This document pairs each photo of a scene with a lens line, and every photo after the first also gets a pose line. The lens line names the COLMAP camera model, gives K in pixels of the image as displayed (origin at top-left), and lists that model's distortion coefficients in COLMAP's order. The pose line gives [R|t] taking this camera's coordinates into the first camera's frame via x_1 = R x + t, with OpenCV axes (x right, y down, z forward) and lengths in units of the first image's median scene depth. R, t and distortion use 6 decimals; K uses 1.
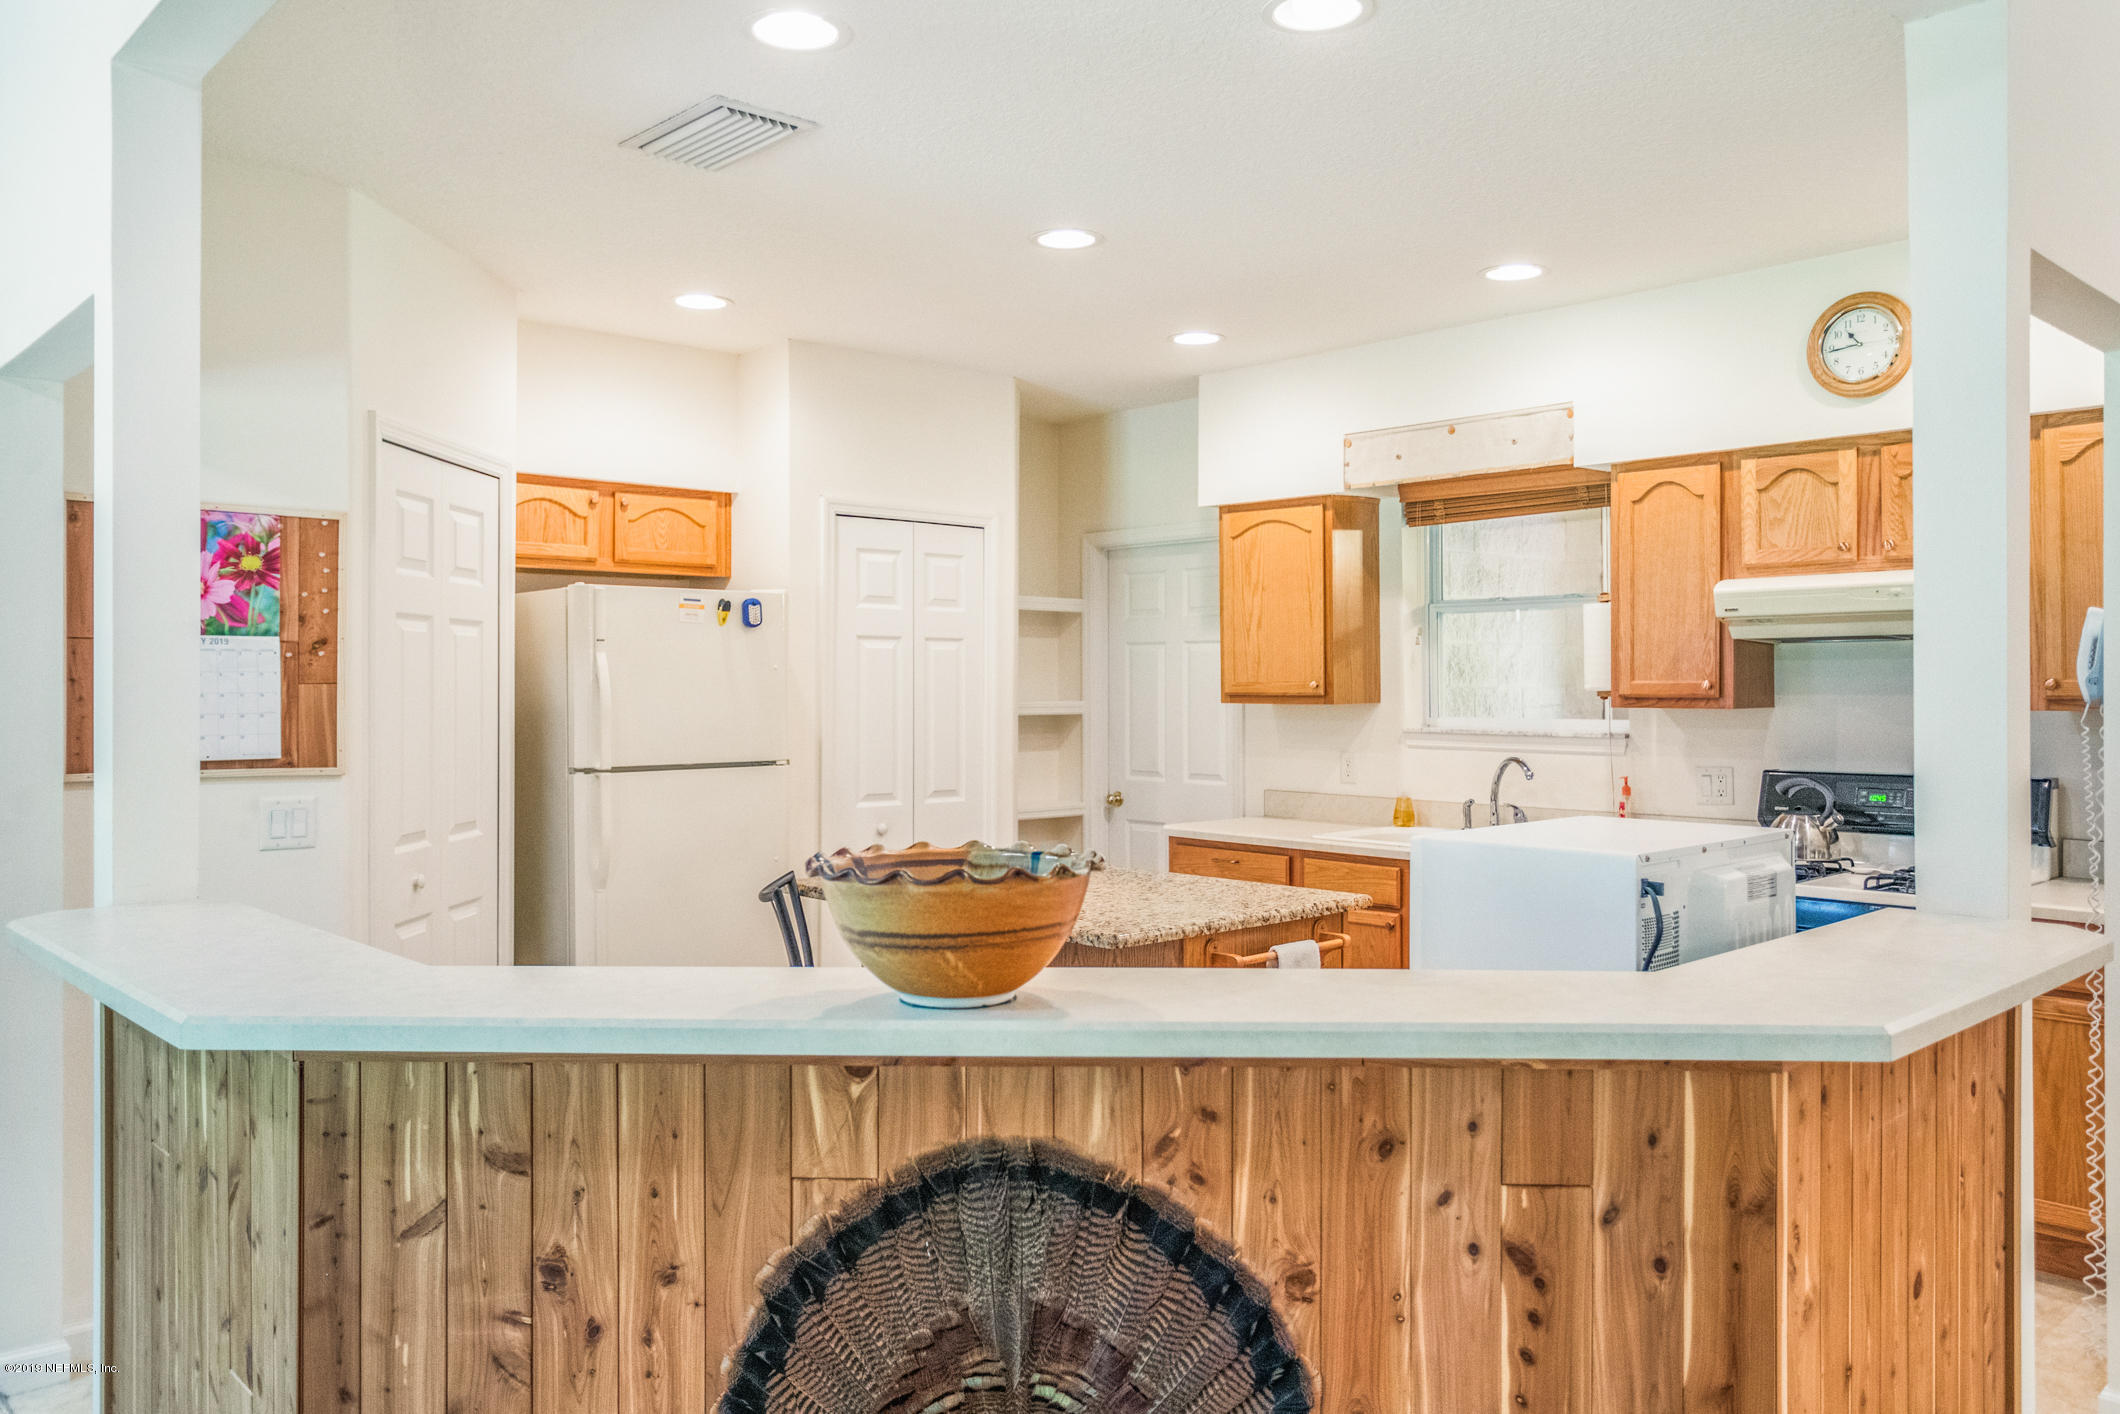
lens RADIAL K [[1563.7, 0, 1060.0], [0, 1563.7, 677.6], [0, 0, 1]] dist [-0.004277, 0.001782]
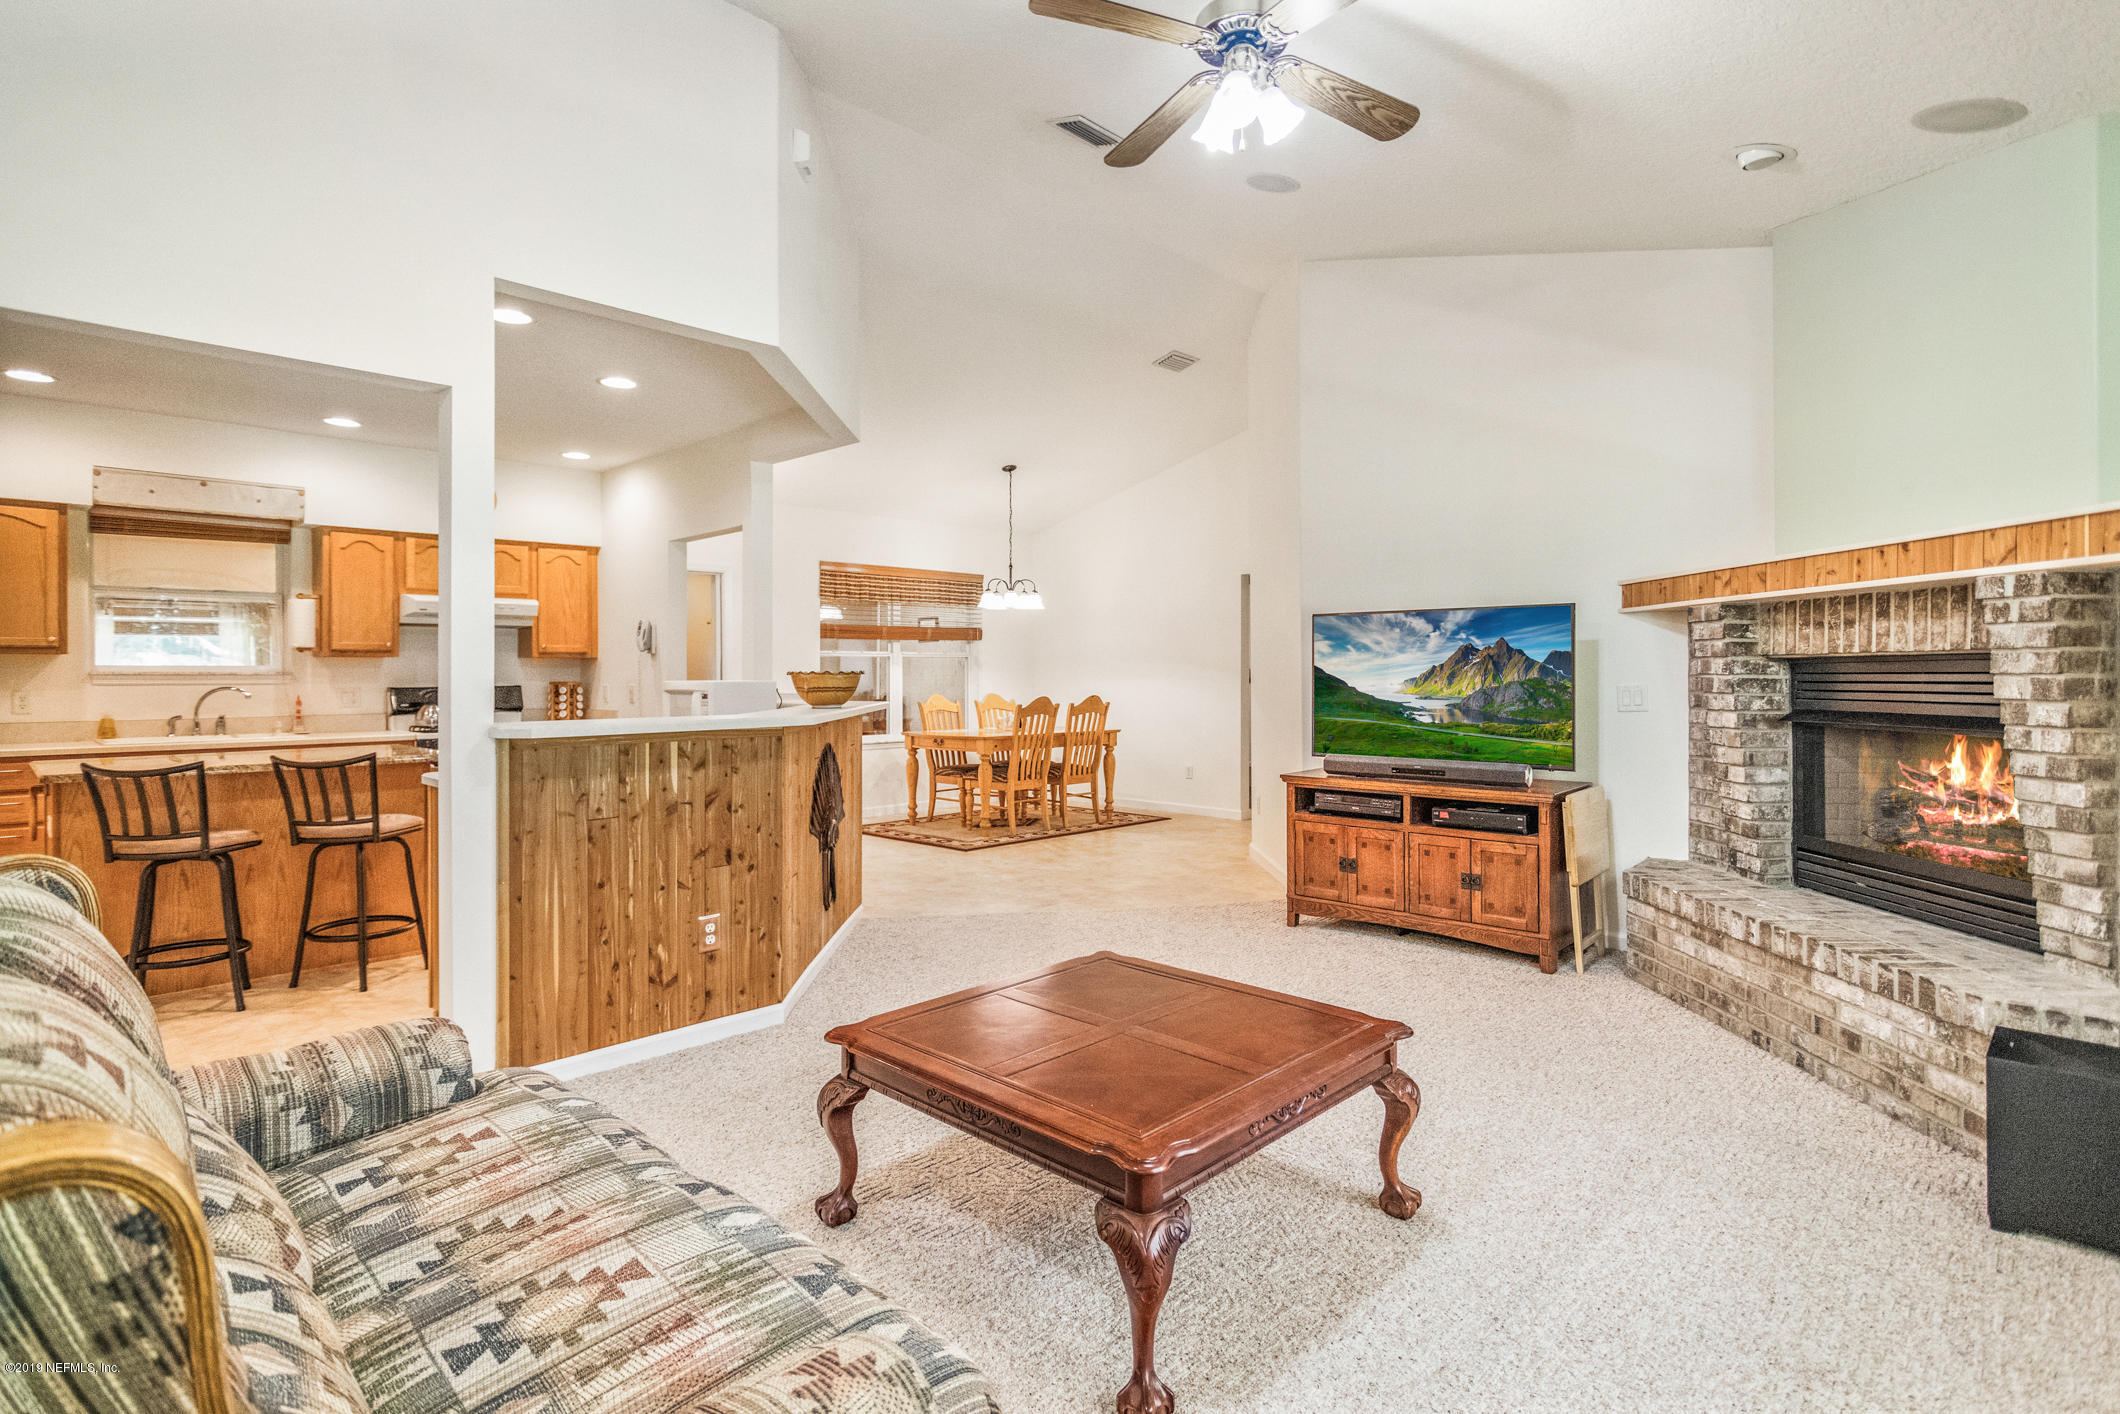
lens RADIAL K [[1054.2, 0, 1056.6], [0, 1054.2, 671.8], [0, 0, 1]] dist [0.006179, 0.001668]
pose [[-0.049289, 0.004398, 0.998775, -0.880699], [0.000792, 0.999990, -0.004365, 0.040765], [-0.998784, 0.000576, -0.049292, 0.176821]]
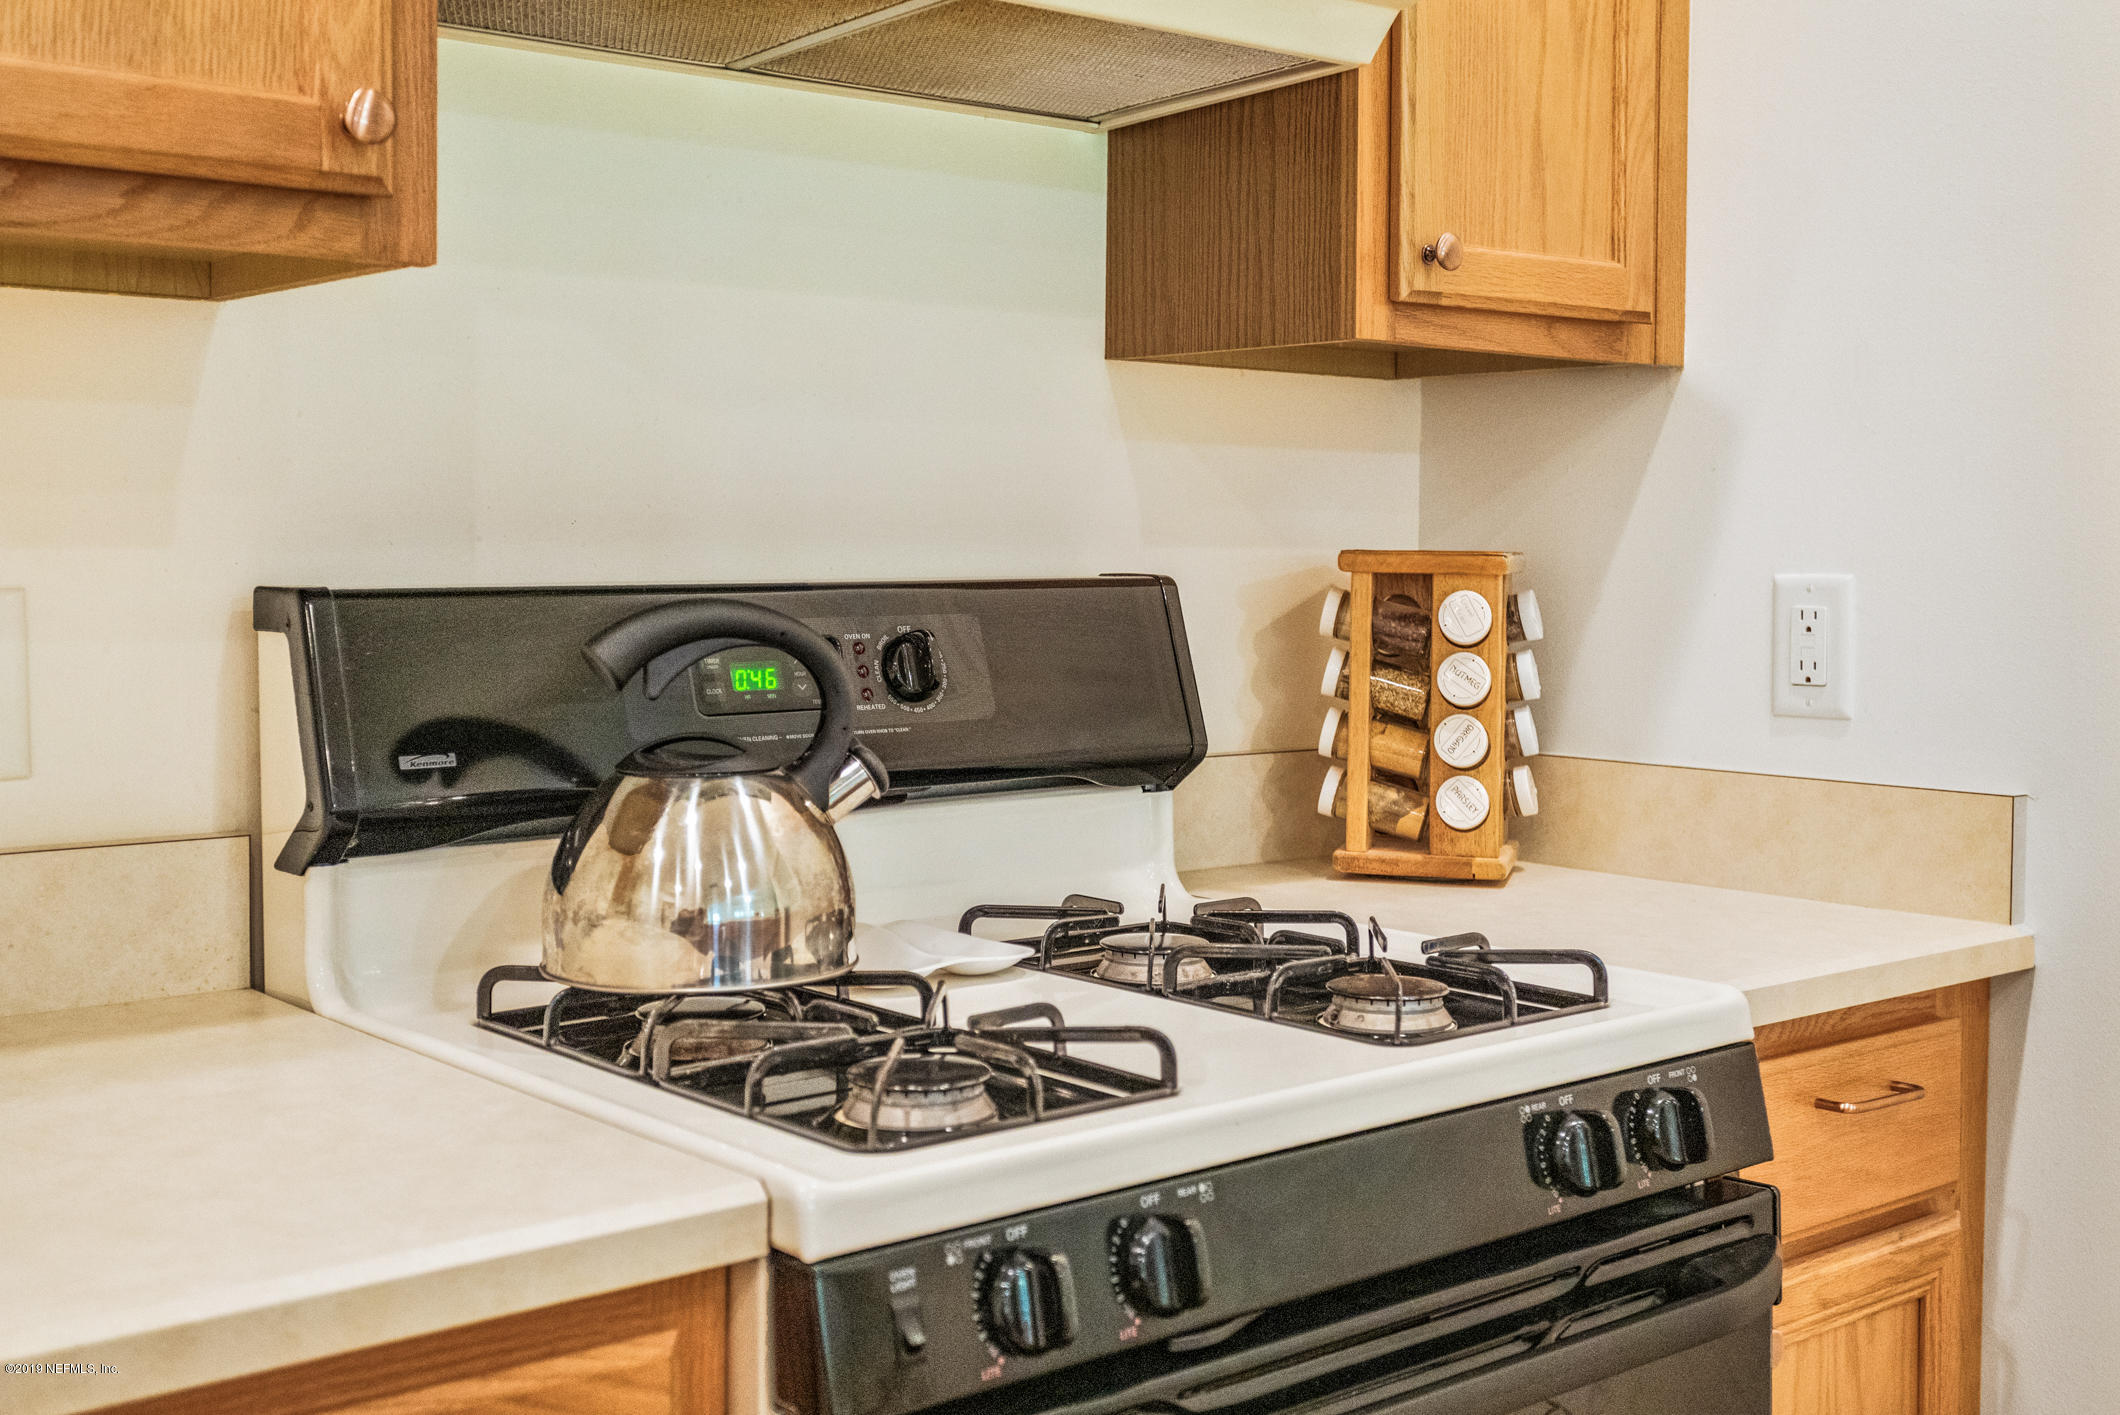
lens RADIAL K [[2398.7, 0, 1058.0], [0, 2398.7, 623.5], [0, 0, 1]] dist [0.009657, 0.006640]
pose [[0.043164, -0.031293, 0.998578, 0.120582], [-0.007991, 0.999467, 0.031666, 0.047351], [-0.999036, -0.009347, 0.042891, 0.797664]]
